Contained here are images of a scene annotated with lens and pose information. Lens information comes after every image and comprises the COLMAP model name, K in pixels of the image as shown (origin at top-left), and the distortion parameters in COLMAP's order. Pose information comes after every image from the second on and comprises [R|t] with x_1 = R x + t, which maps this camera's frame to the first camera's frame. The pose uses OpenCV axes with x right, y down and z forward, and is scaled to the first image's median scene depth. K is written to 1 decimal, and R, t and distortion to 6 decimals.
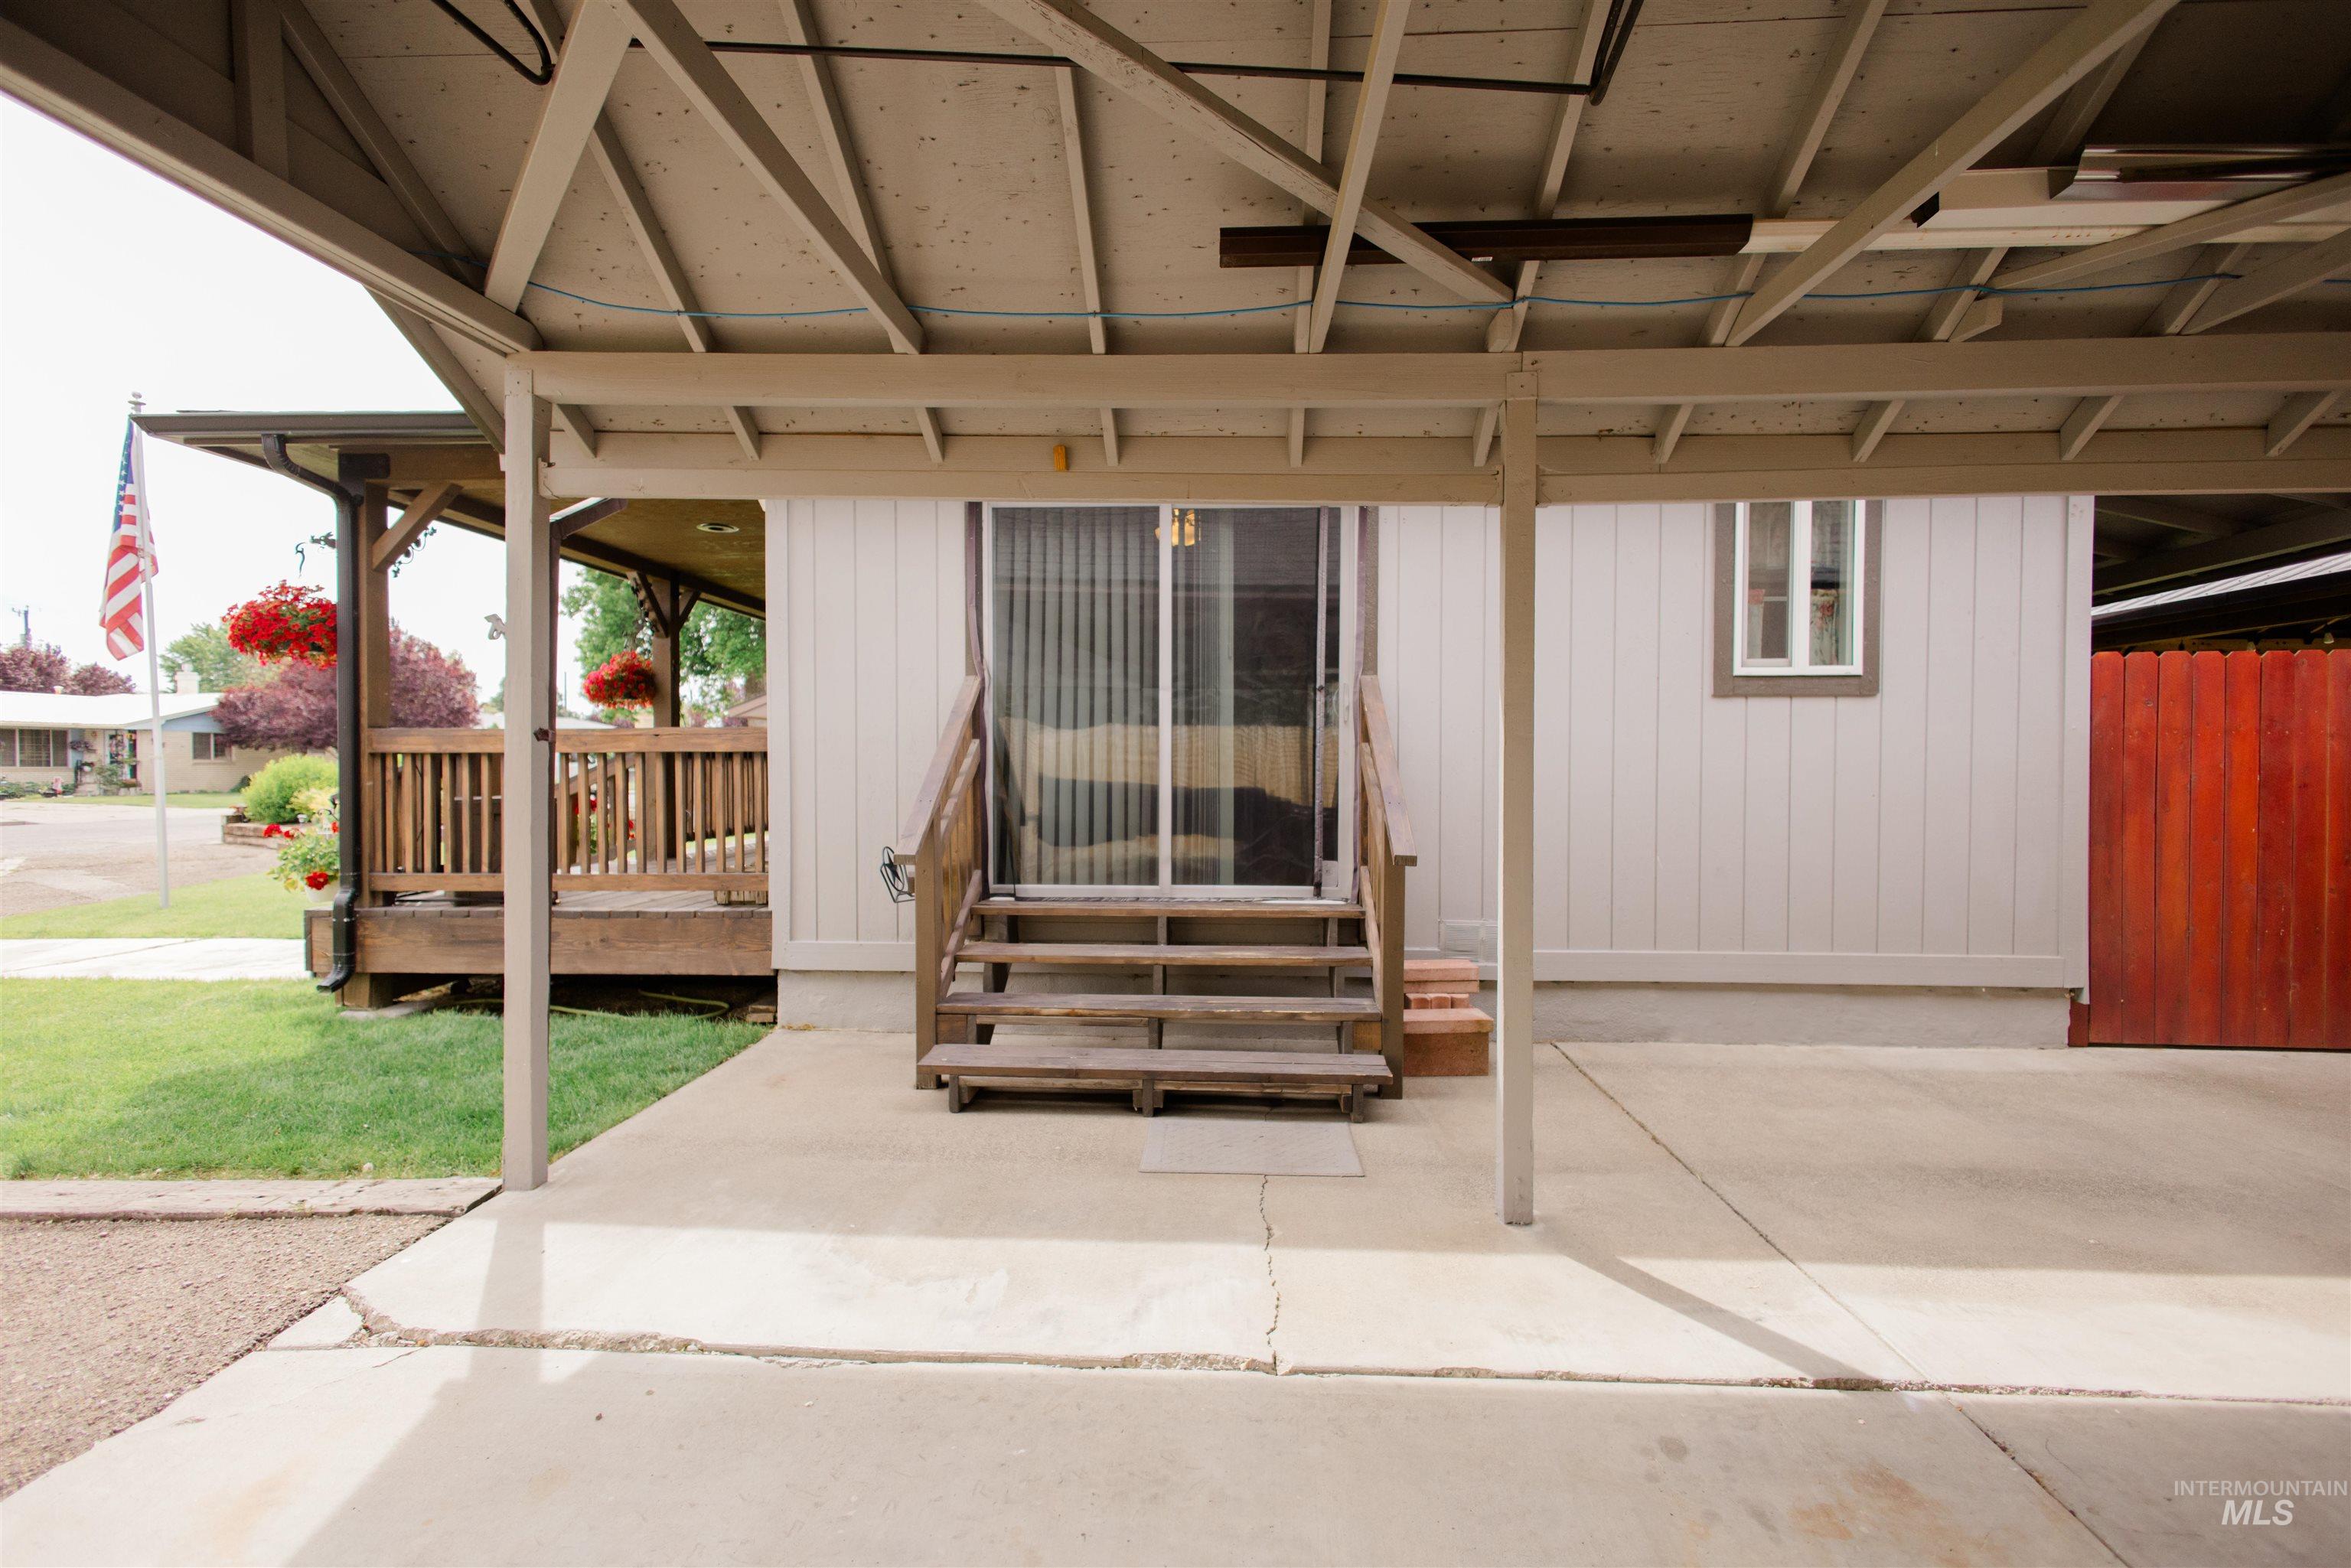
lens RADIAL K [[1106.9, 0, 1188.9], [0, 1106.9, 783.8], [0, 0, 1]] dist [0.021188, -0.000698]
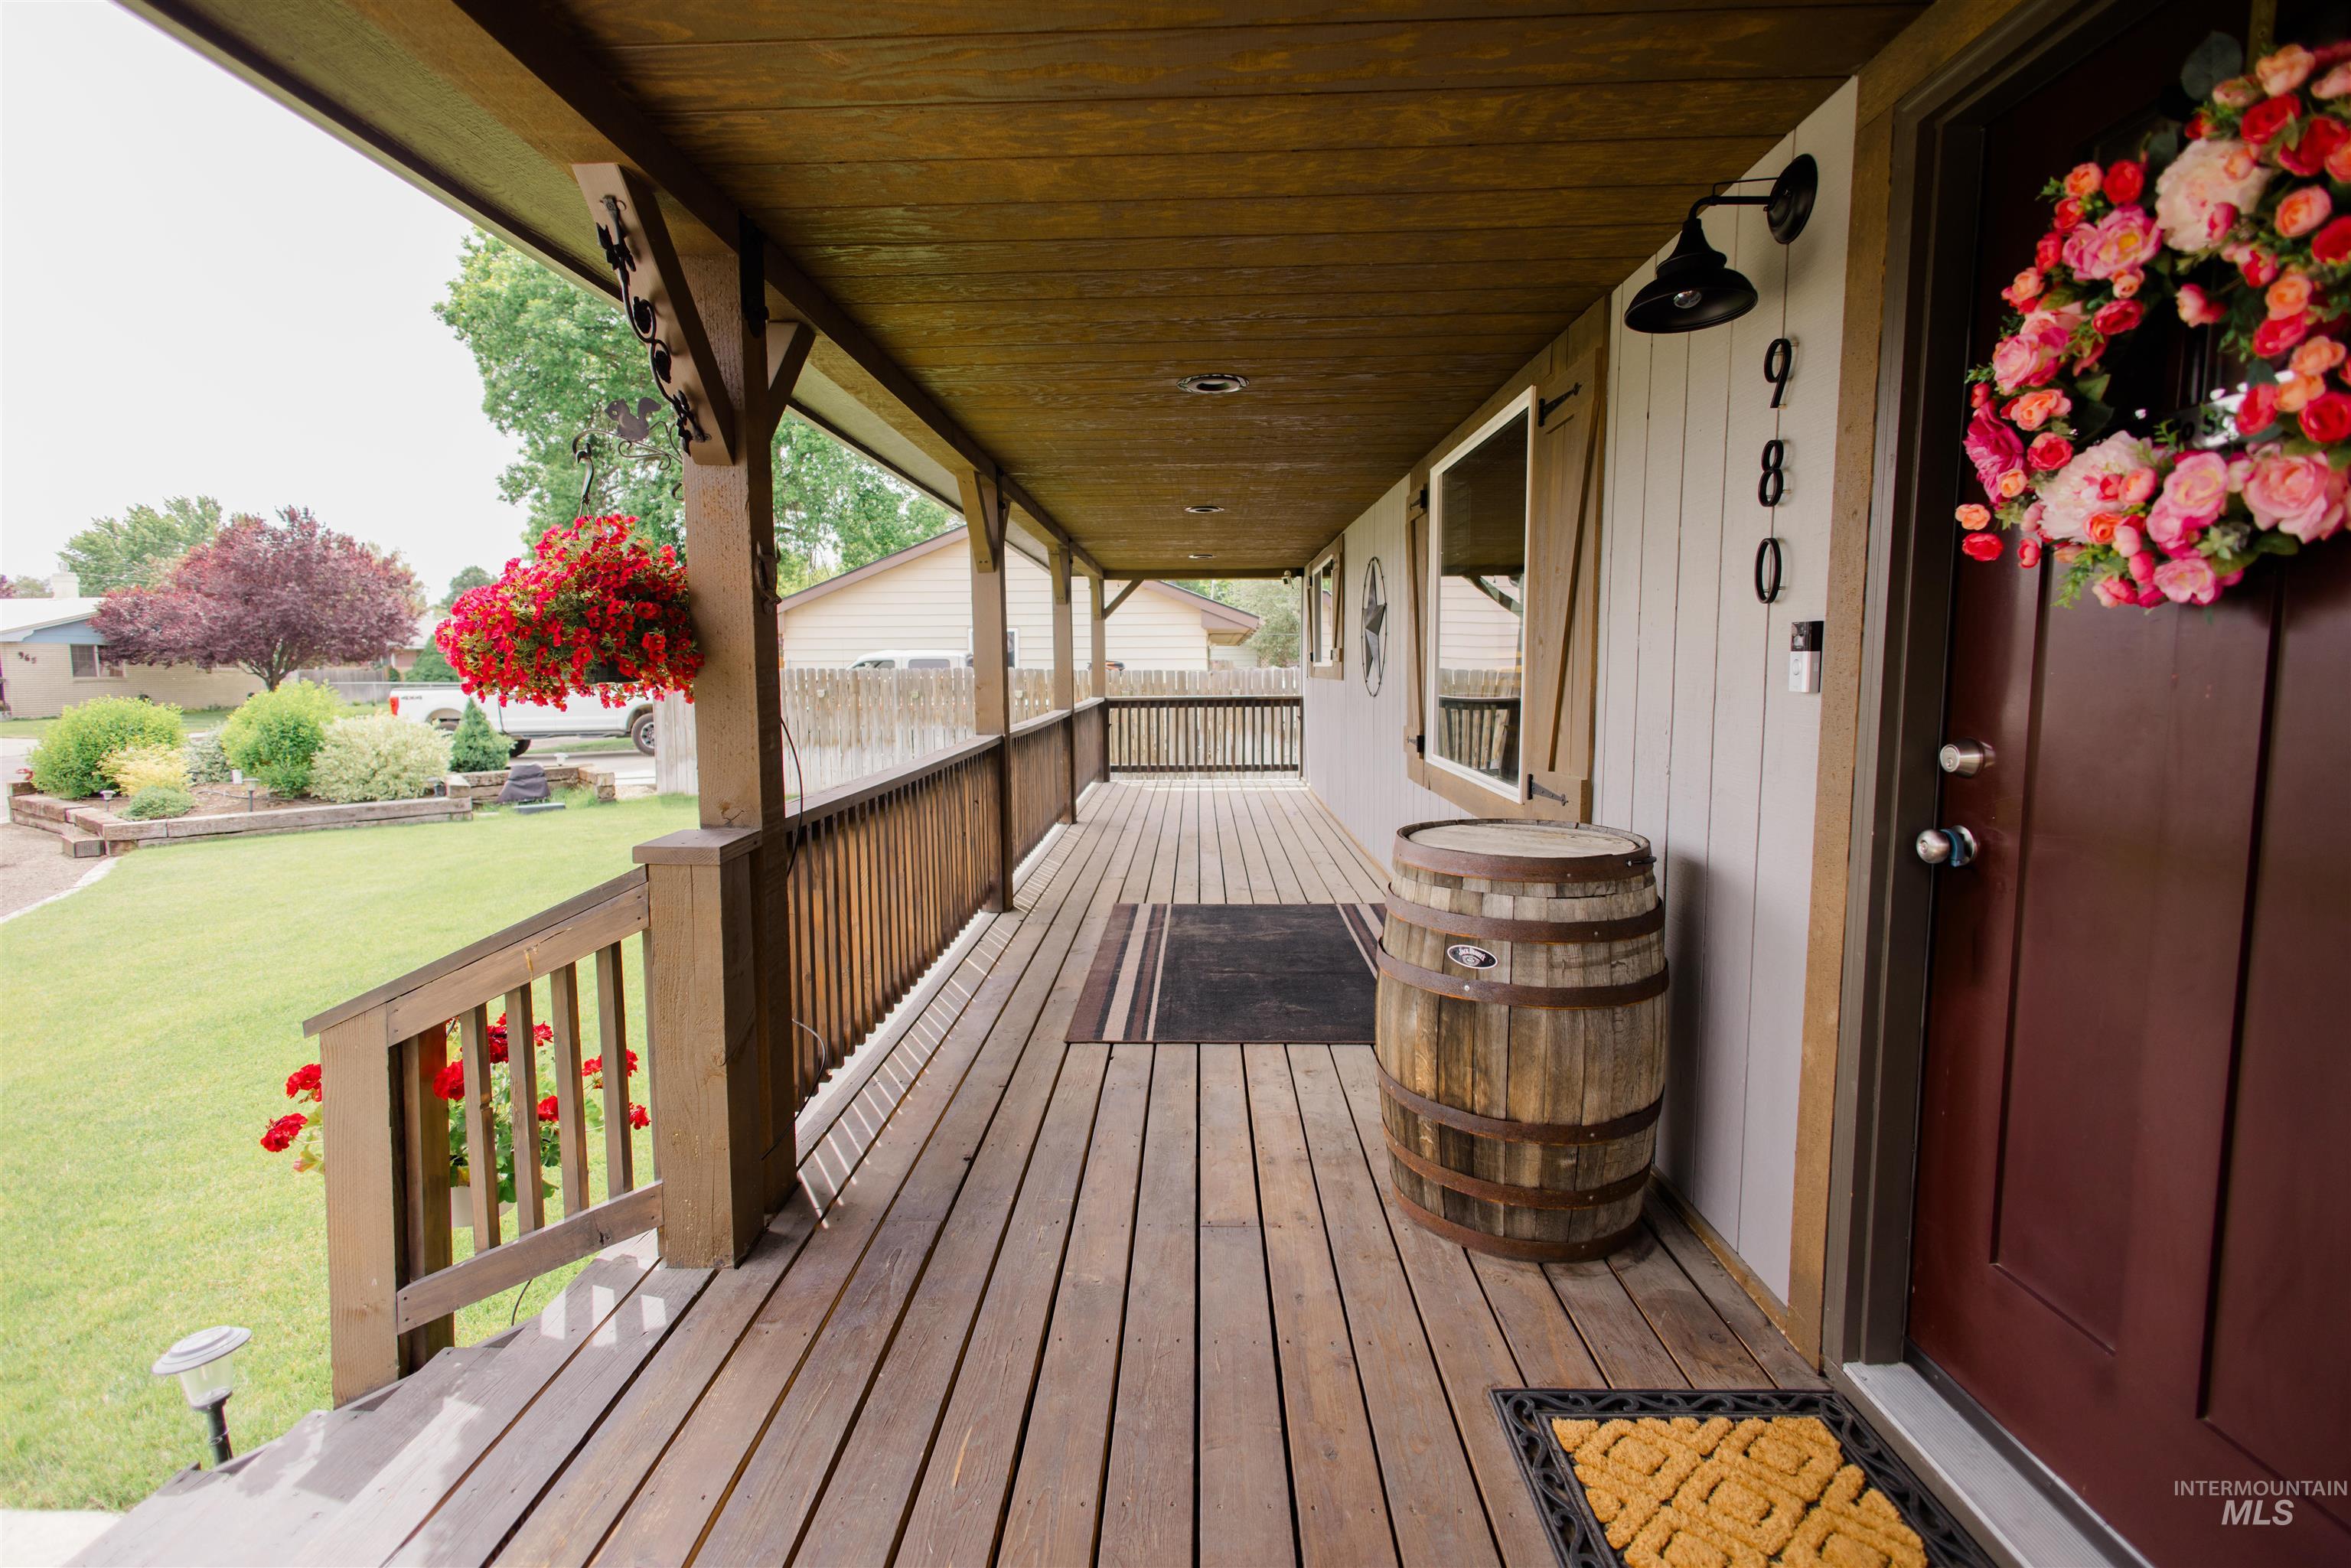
lens RADIAL K [[1106.9, 0, 1188.9], [0, 1106.9, 783.8], [0, 0, 1]] dist [0.021188, -0.000698]
pose [[0.999735, -0.006390, 0.022111, -0.065939], [0.004401, 0.996034, 0.088867, -0.013498], [-0.022591, -0.088746, 0.995798, 0.129388]]
